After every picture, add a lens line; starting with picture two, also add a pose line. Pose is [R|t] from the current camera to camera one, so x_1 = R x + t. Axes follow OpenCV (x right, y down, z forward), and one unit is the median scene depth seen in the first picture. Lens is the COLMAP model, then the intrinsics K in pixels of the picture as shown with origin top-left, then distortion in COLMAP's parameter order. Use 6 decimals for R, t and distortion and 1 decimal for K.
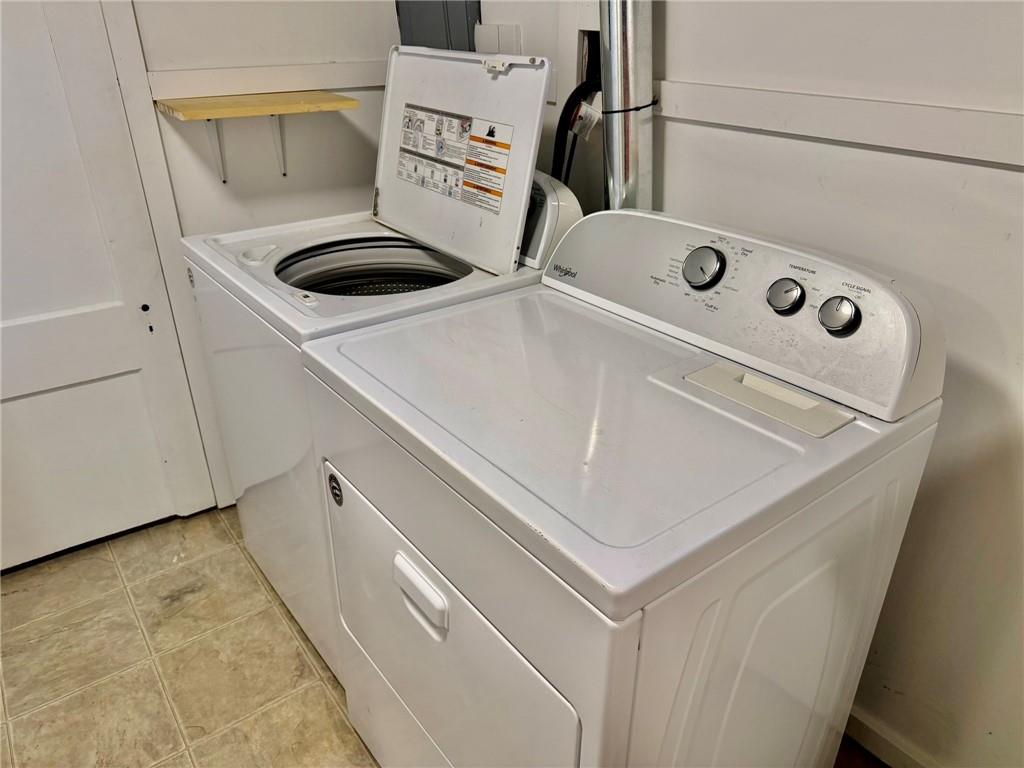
lens RADIAL K [[730.5, 0, 511.5], [0, 730.5, 390.5], [0, 0, 1]] dist [0.009507, -0.006229]
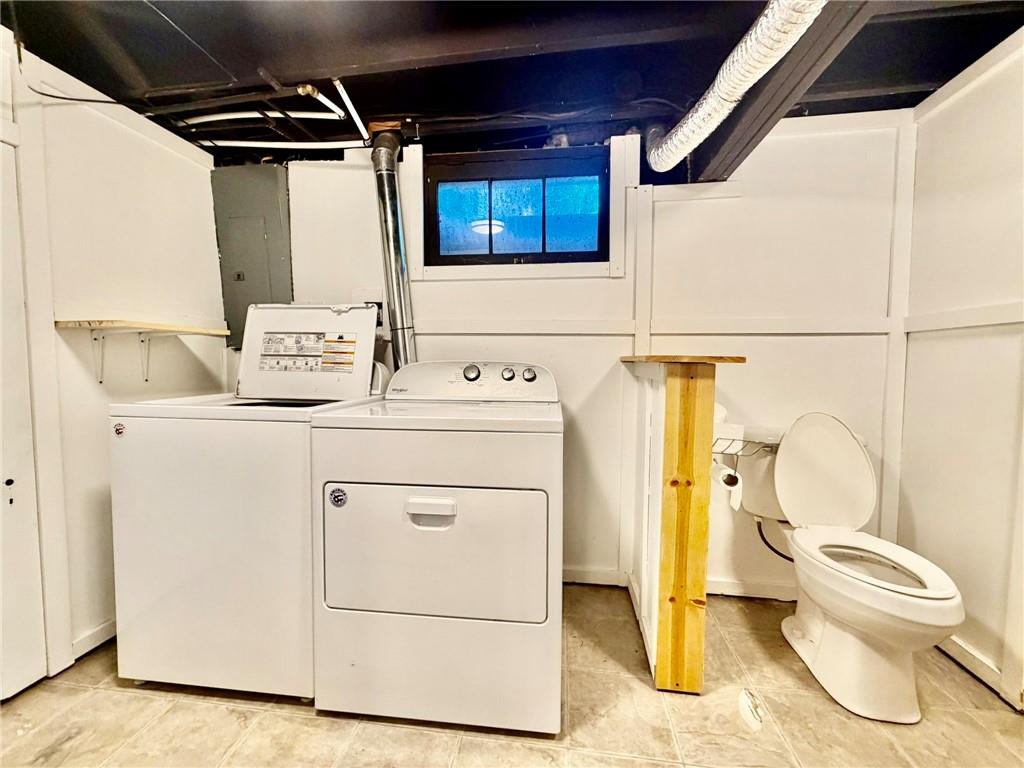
lens RADIAL K [[408.0, 0, 510.6], [0, 408.0, 381.4], [0, 0, 1]] dist [-0.002947, -0.000570]
pose [[0.686632, -0.028467, 0.726448, -0.503307], [0.333215, 0.900419, -0.279667, 0.228985], [-0.646146, 0.434091, 0.627742, 0.009859]]
